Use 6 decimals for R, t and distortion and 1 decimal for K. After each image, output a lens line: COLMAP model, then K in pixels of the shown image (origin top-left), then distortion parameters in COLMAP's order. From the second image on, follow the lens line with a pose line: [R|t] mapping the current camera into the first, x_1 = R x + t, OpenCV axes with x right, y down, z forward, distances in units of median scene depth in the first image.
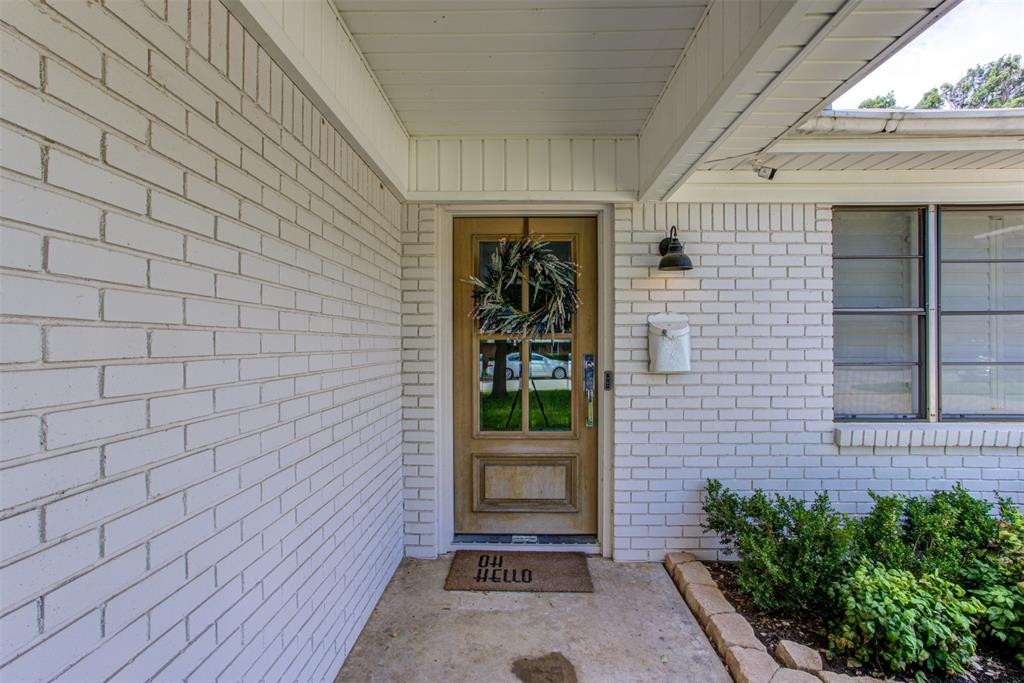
lens RADIAL K [[491.8, 0, 514.9], [0, 491.8, 341.0], [0, 0, 1]] dist [-0.055964, 0.034246]
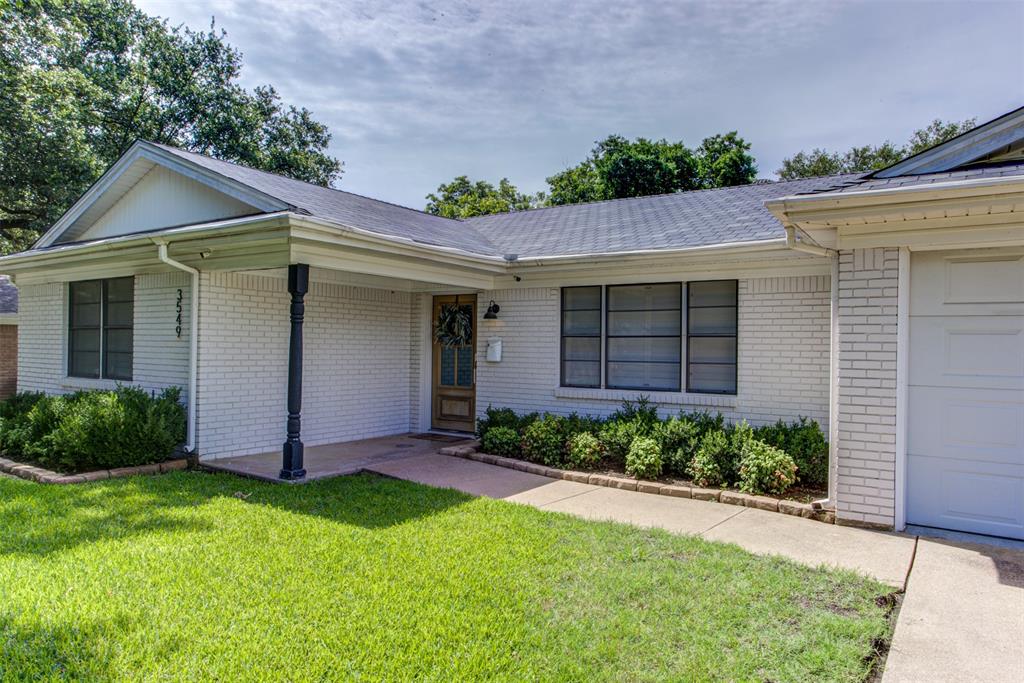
lens RADIAL K [[687.0, 0, 512.0], [0, 687.0, 341.5], [0, 0, 1]] dist [0.000064, -0.000014]
pose [[0.842702, 0.009032, -0.538305, 2.126065], [-0.015273, 0.999858, -0.007133, -0.010275], [0.538164, 0.014232, 0.842720, -1.720851]]
